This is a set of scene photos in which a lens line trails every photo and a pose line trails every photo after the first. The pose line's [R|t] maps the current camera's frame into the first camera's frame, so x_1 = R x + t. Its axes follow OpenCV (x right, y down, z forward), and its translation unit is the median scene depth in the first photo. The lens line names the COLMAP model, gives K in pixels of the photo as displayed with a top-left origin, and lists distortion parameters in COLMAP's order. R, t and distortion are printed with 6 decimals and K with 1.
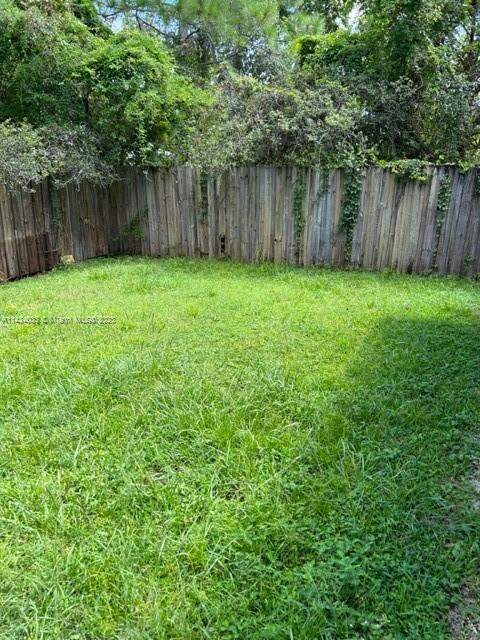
lens RADIAL K [[481.9, 0, 240.3], [0, 481.9, 320.6], [0, 0, 1]] dist [-0.001190, -0.002221]
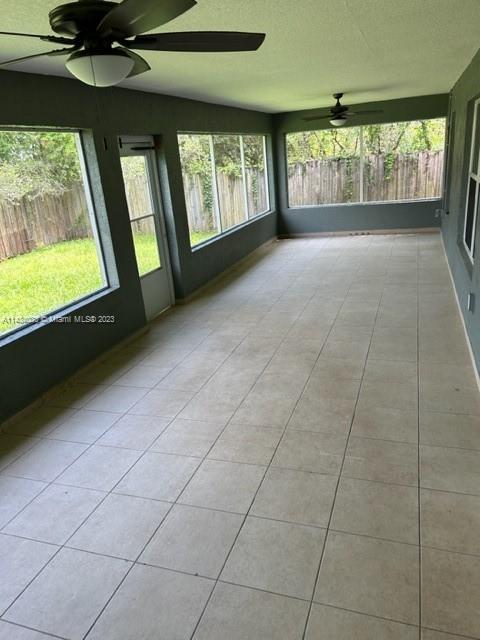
lens RADIAL K [[481.9, 0, 239.6], [0, 481.9, 321.4], [0, 0, 1]] dist [-0.001190, -0.002221]
pose [[0.992409, -0.109508, 0.055962, 0.192616], [0.107640, 0.993560, 0.035373, 0.152290], [-0.059475, -0.029081, 0.997806, -0.688167]]
